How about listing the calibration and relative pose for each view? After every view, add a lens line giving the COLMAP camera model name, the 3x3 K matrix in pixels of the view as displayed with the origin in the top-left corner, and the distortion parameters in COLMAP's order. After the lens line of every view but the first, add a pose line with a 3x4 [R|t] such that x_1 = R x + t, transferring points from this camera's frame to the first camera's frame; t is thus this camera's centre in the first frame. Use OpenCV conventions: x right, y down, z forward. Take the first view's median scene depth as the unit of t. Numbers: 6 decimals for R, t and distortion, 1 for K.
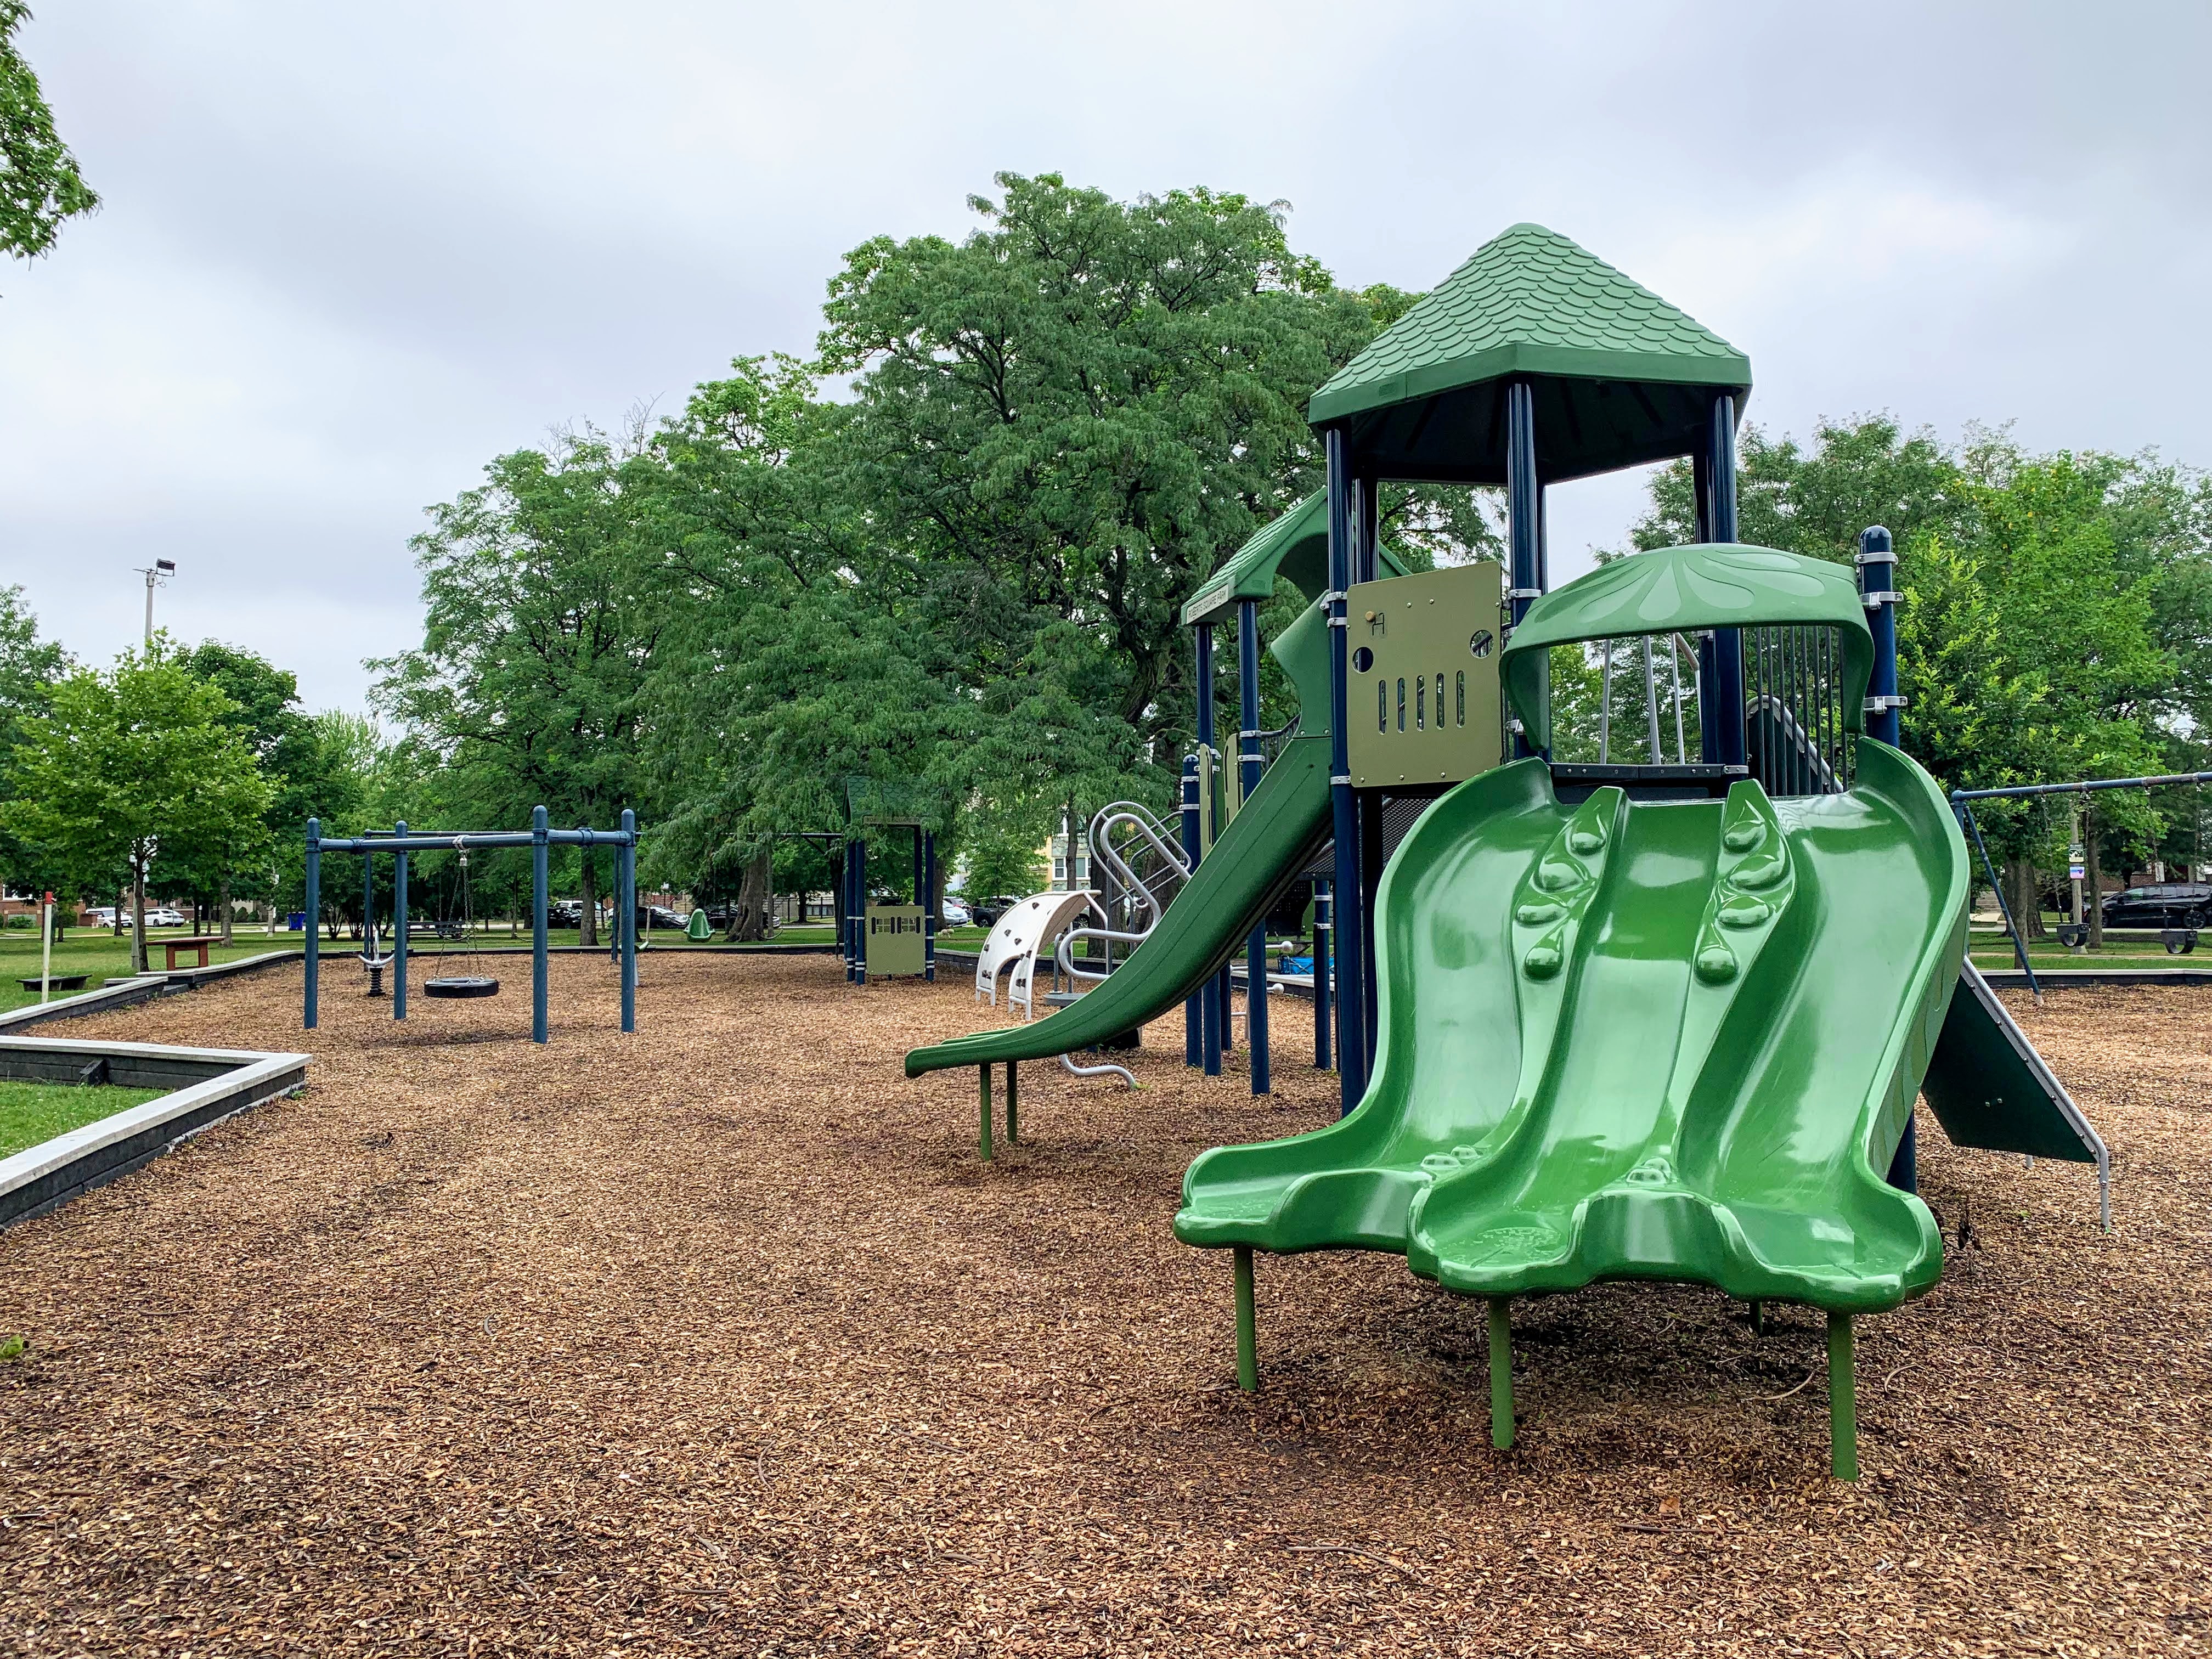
lens RADIAL K [[1692.9, 0, 1111.3], [0, 1692.9, 823.4], [0, 0, 1]] dist [0.024773, -0.035426]
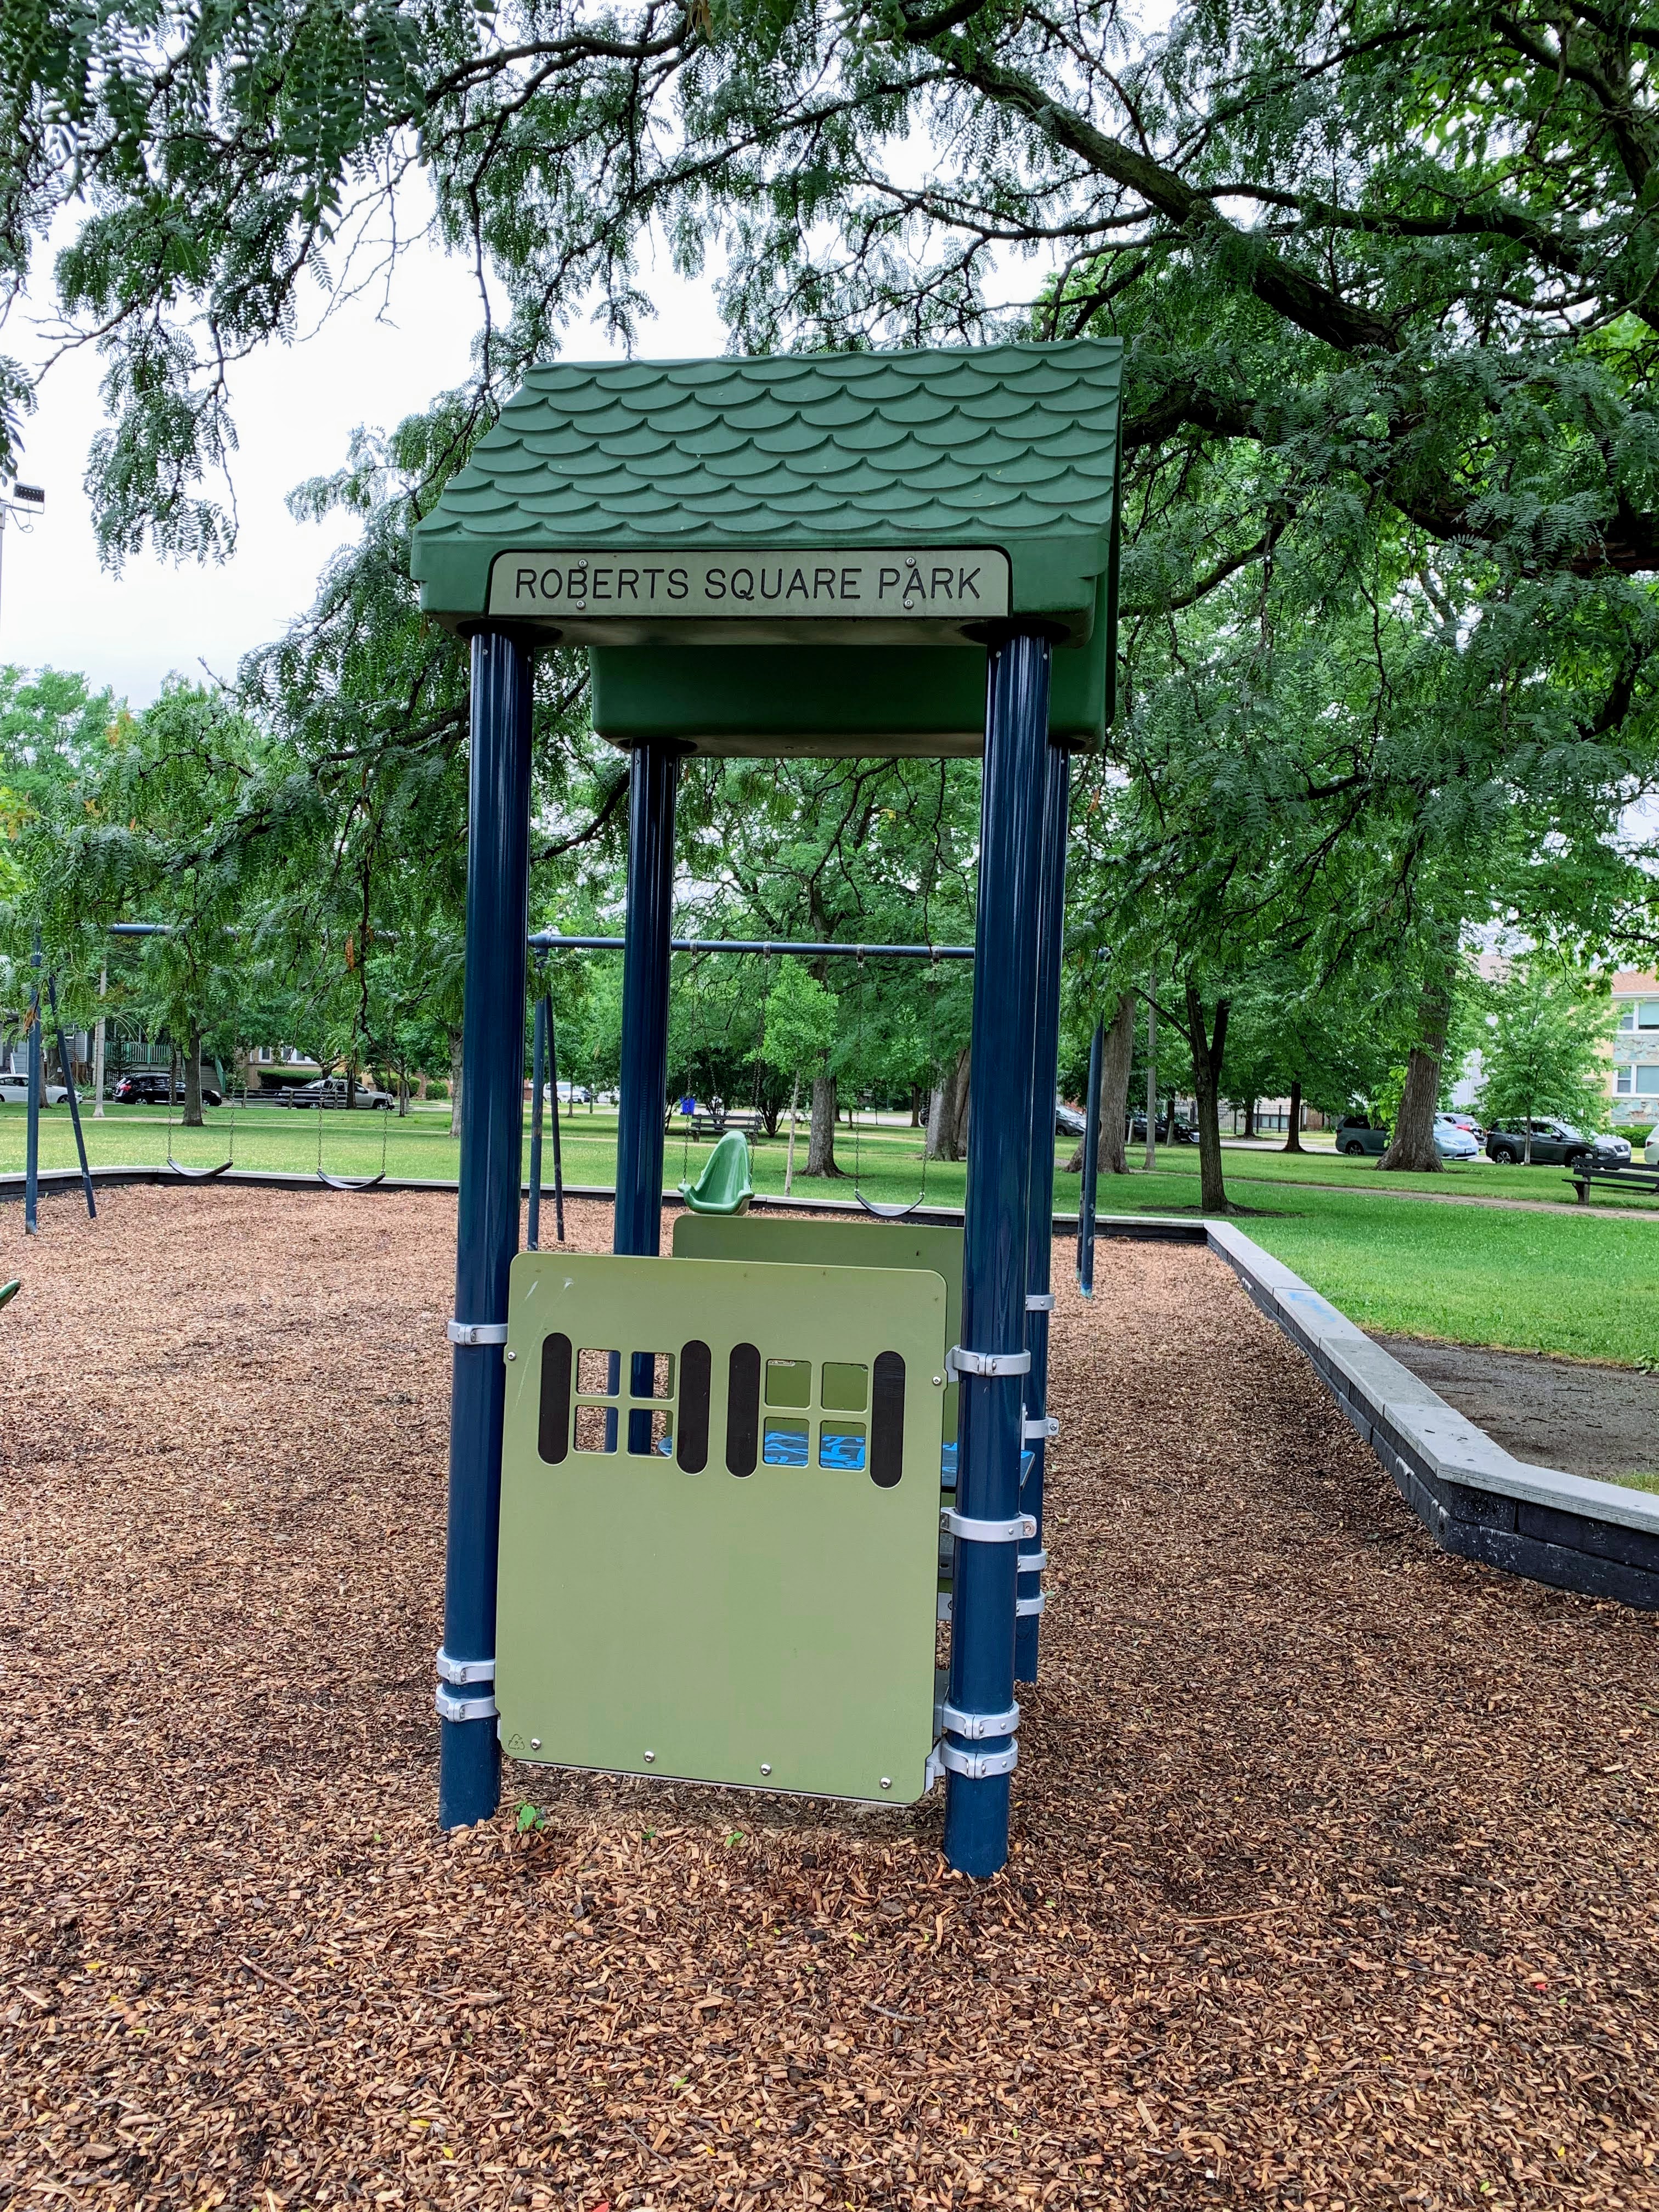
lens RADIAL K [[1692.9, 0, 832.7], [0, 1692.9, 1102.6], [0, 0, 1]] dist [0.024773, -0.035426]
pose [[0.898104, 0.044358, -0.437541, -0.031053], [-0.024270, 0.998383, 0.051399, 0.014853], [0.439113, -0.035543, 0.897728, 0.426541]]
